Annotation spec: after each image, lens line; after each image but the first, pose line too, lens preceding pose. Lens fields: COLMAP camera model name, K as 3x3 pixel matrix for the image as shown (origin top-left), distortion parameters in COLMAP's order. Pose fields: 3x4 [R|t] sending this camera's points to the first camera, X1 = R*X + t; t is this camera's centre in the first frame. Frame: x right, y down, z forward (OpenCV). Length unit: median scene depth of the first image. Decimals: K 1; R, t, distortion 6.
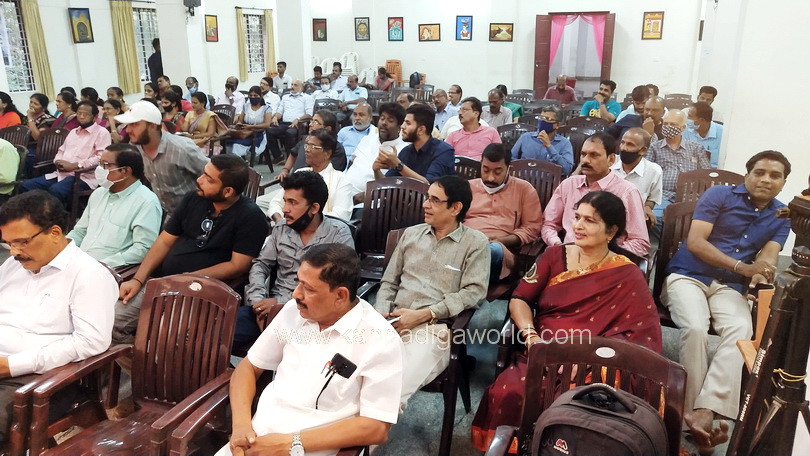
lens RADIAL K [[622.7, 0, 406.8], [0, 622.7, 228.0], [0, 0, 1]] dist [-0.015071, 0.057926]
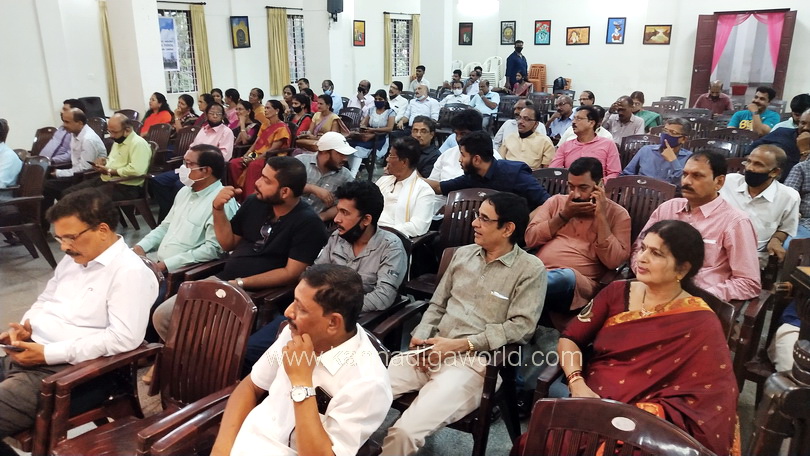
lens RADIAL K [[622.7, 0, 407.3], [0, 622.7, 228.2], [0, 0, 1]] dist [-0.015071, 0.057926]
pose [[0.971148, 0.063651, -0.229827, 0.124142], [-0.064965, 0.997886, 0.001854, -0.022342], [0.229459, 0.013130, 0.973230, 0.077895]]
